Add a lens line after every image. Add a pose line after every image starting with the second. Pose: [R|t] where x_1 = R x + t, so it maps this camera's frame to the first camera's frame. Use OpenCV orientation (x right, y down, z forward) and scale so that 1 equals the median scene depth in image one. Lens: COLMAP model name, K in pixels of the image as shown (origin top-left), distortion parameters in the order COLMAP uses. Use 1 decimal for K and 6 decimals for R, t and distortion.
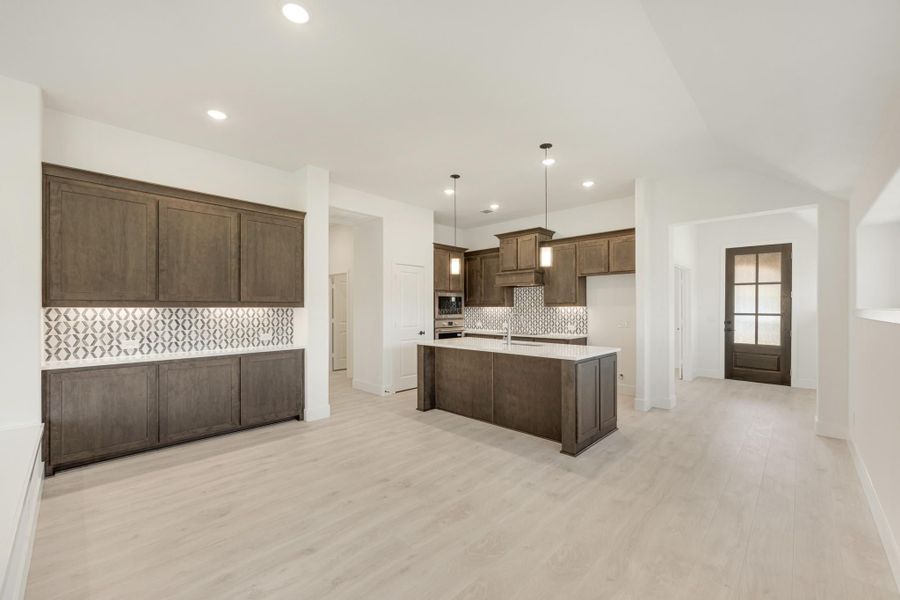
lens RADIAL K [[360.3, 0, 449.4], [0, 360.3, 308.2], [0, 0, 1]] dist [-0.003925, 0.000959]
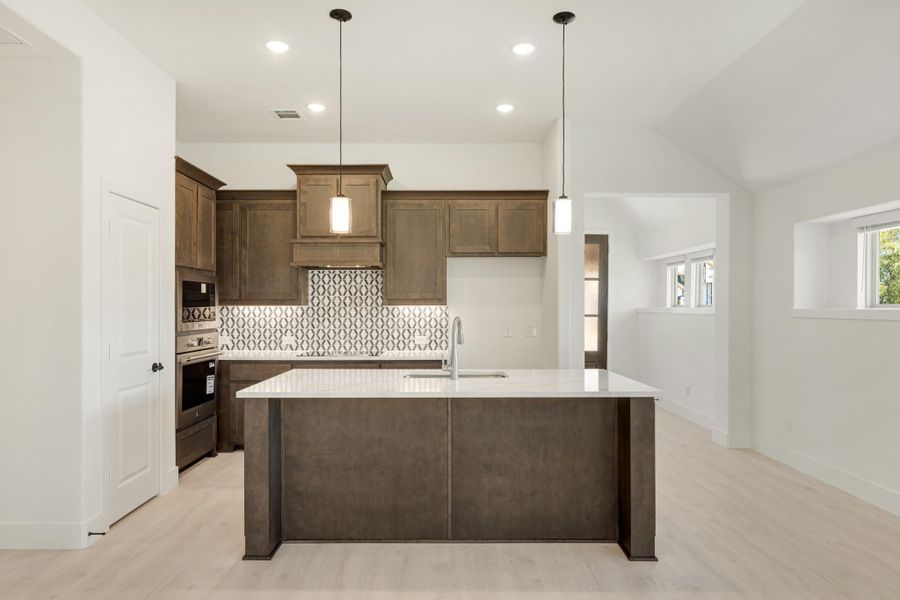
lens RADIAL K [[543.9, 0, 442.1], [0, 543.9, 308.0], [0, 0, 1]] dist [-0.006198, -0.003003]
pose [[0.717878, 0.000592, 0.696168, -0.328251], [-0.000028, 1.000000, -0.000822, 0.000962], [-0.696169, 0.000570, 0.717878, 0.382479]]
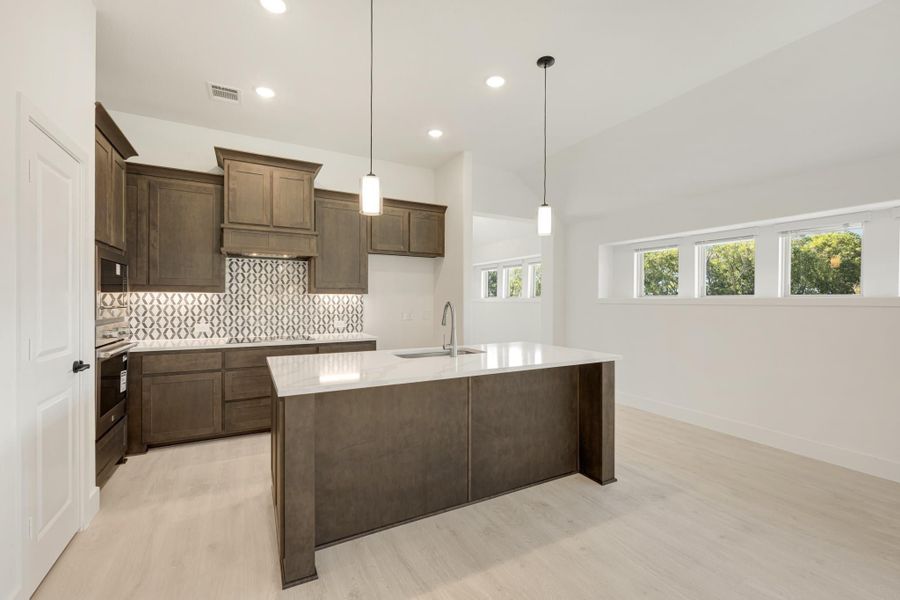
lens RADIAL K [[377.3, 0, 447.9], [0, 377.3, 302.7], [0, 0, 1]] dist [-0.001605, -0.000020]
pose [[0.303737, -0.003015, 0.952751, -0.352346], [-0.003036, 0.999987, 0.004133, 0.010672], [-0.952751, -0.004148, 0.303724, 0.695235]]
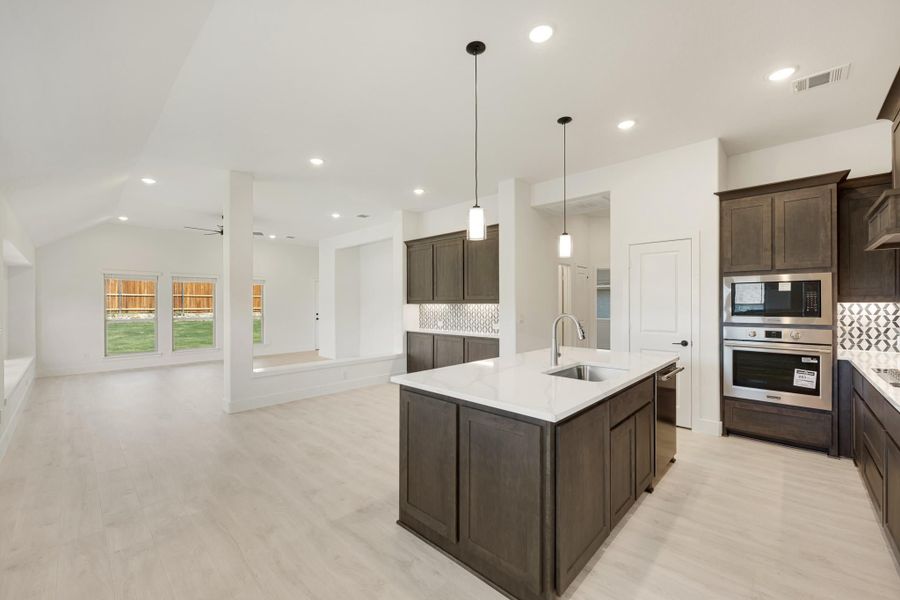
lens RADIAL K [[360.3, 0, 454.5], [0, 360.3, 304.8], [0, 0, 1]] dist [-0.003925, 0.000959]
pose [[0.021810, 0.003980, -0.999754, 0.651585], [0.002072, 0.999990, 0.004026, -0.003100], [0.999760, -0.002159, 0.021802, 0.689509]]
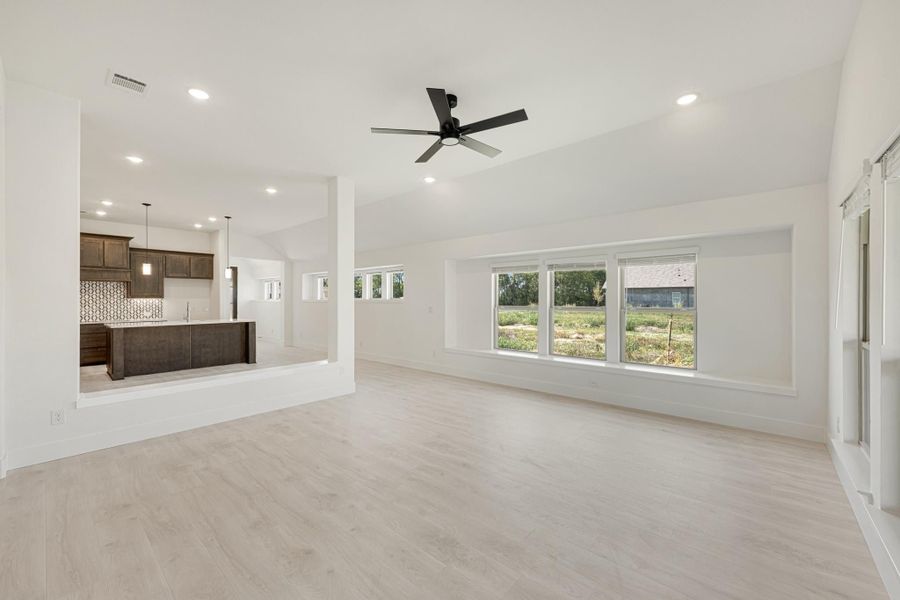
lens RADIAL K [[360.3, 0, 449.7], [0, 360.3, 301.0], [0, 0, 1]] dist [-0.003925, 0.000959]
pose [[-0.043529, -0.001274, 0.999051, -1.272996], [0.003163, 0.999994, 0.001413, 0.007924], [-0.999047, 0.003221, -0.043525, -0.091824]]
